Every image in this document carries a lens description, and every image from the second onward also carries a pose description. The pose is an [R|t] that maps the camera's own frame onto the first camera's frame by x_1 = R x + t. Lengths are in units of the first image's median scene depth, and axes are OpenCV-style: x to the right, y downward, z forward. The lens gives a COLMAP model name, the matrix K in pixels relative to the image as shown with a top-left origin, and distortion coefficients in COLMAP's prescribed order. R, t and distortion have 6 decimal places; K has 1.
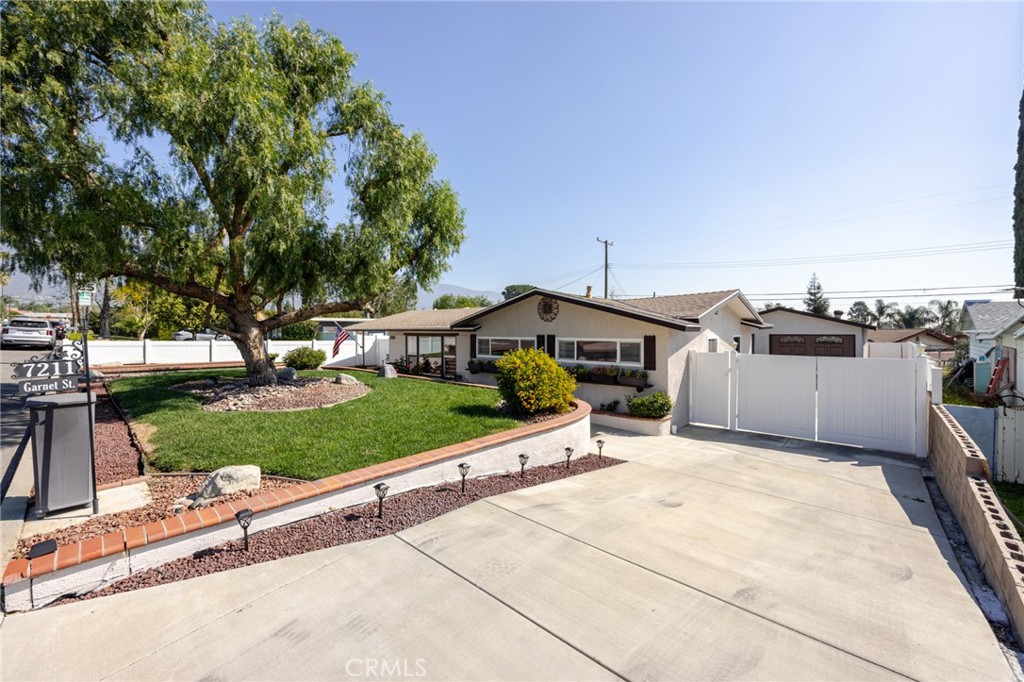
lens RADIAL K [[399.0, 0, 518.4], [0, 399.0, 342.8], [0, 0, 1]] dist [-0.007252, 0.000161]
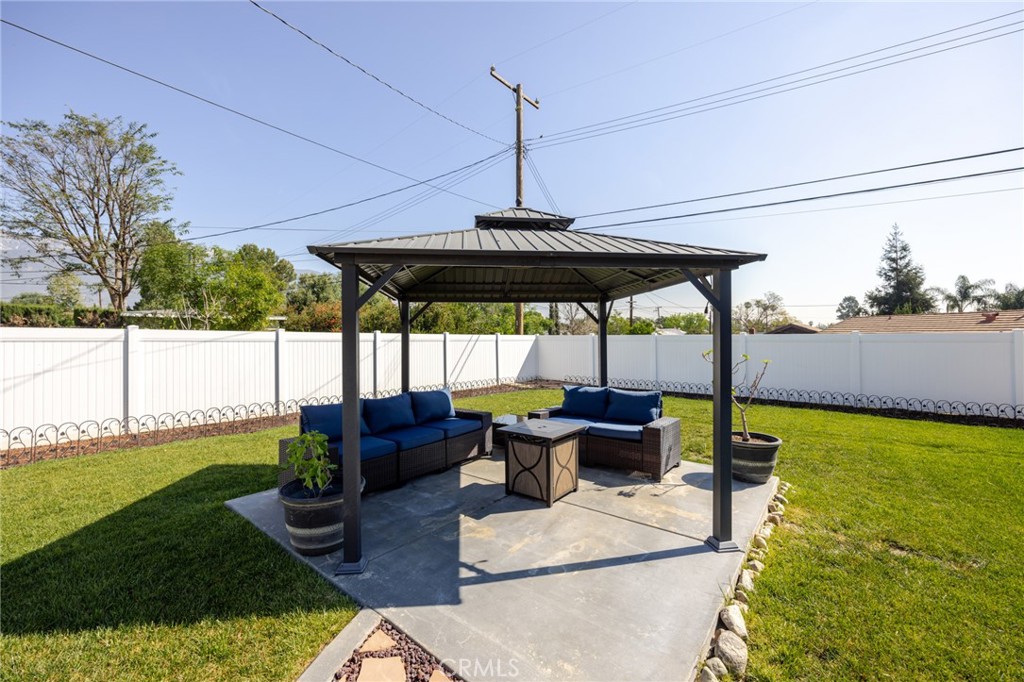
lens RADIAL K [[399.0, 0, 509.6], [0, 399.0, 339.5], [0, 0, 1]] dist [-0.007252, 0.000161]
pose [[0.997836, -0.013496, 0.064349, 0.518431], [0.014709, 0.999722, -0.018420, -0.008523], [-0.064082, 0.019327, 0.997757, 1.752767]]
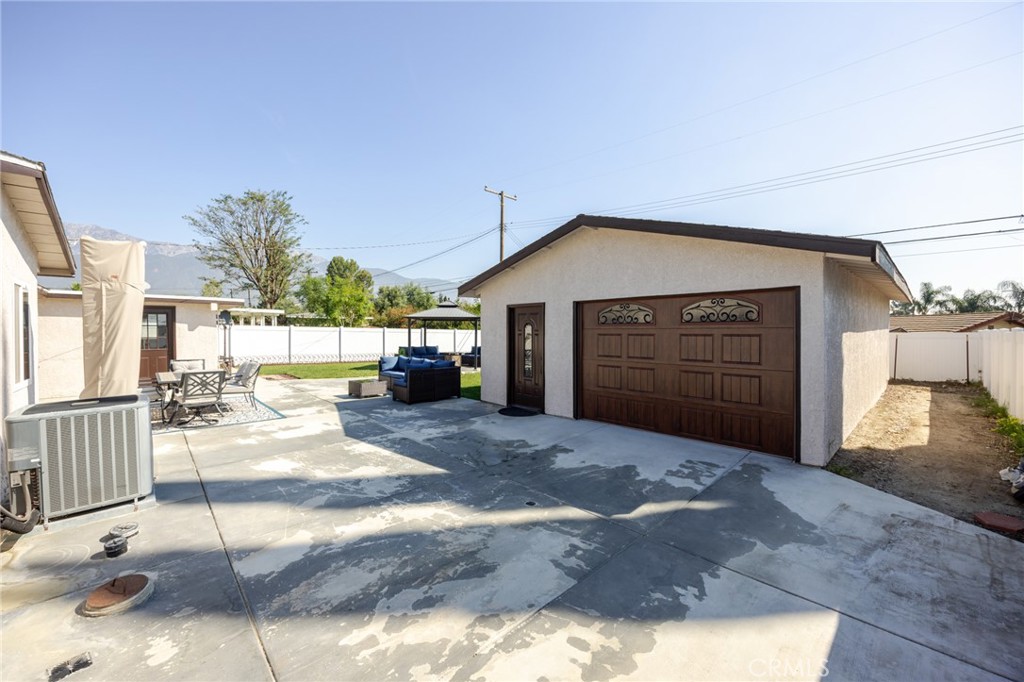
lens RADIAL K [[399.0, 0, 515.0], [0, 399.0, 340.2], [0, 0, 1]] dist [-0.007252, 0.000161]
pose [[0.997628, -0.000836, -0.068834, 0.818858], [0.000434, 0.999983, -0.005850, 0.019120], [0.068837, 0.005806, 0.997611, 0.877031]]
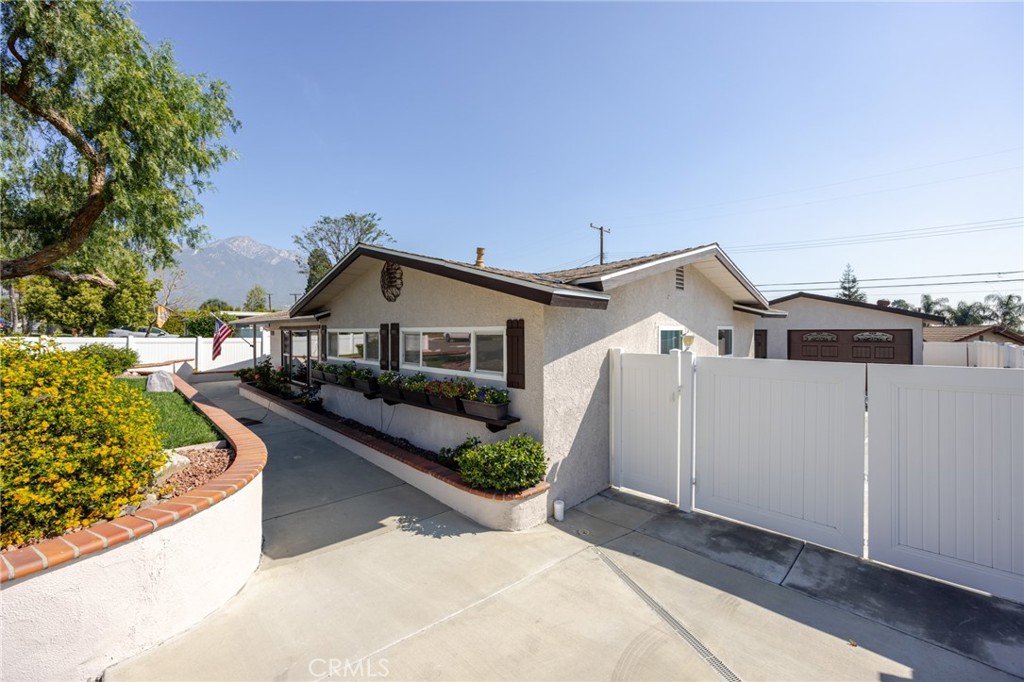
lens RADIAL K [[399.0, 0, 515.6], [0, 399.0, 342.1], [0, 0, 1]] dist [-0.007252, 0.000161]
pose [[0.998383, 0.001398, -0.056824, 0.227124], [-0.001688, 0.999986, -0.005059, 0.008215], [0.056816, 0.005147, 0.998371, 0.315086]]
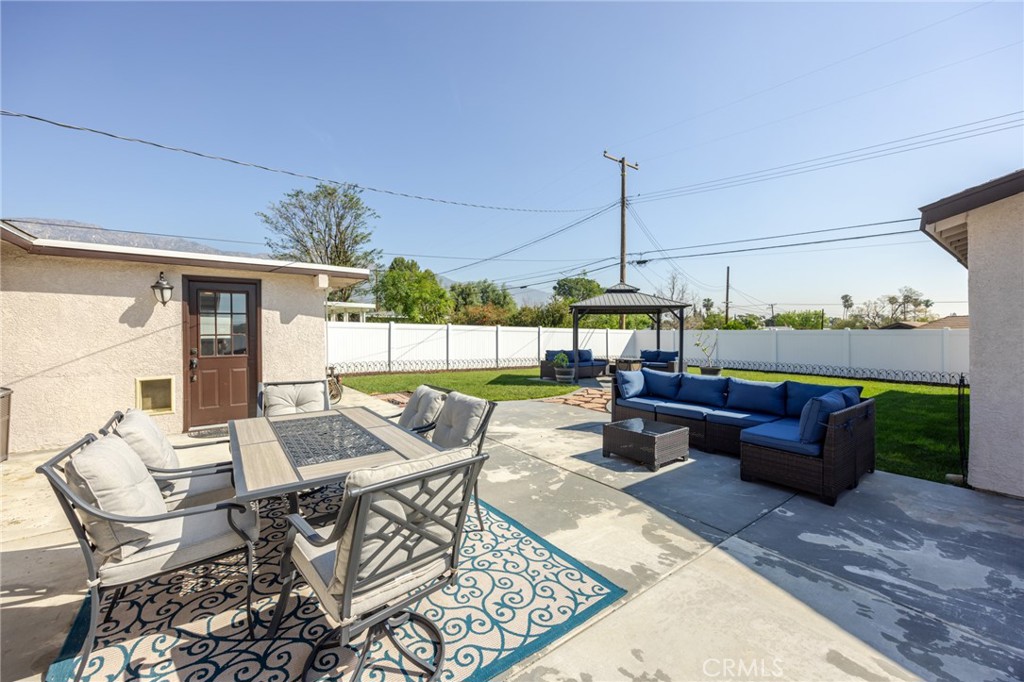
lens RADIAL K [[399.0, 0, 514.1], [0, 399.0, 334.0], [0, 0, 1]] dist [-0.007252, 0.000161]
pose [[0.983654, -0.004654, -0.180006, 0.477049], [-0.000229, 0.999633, -0.027096, 0.019648], [0.180066, 0.026694, 0.983292, 1.205533]]
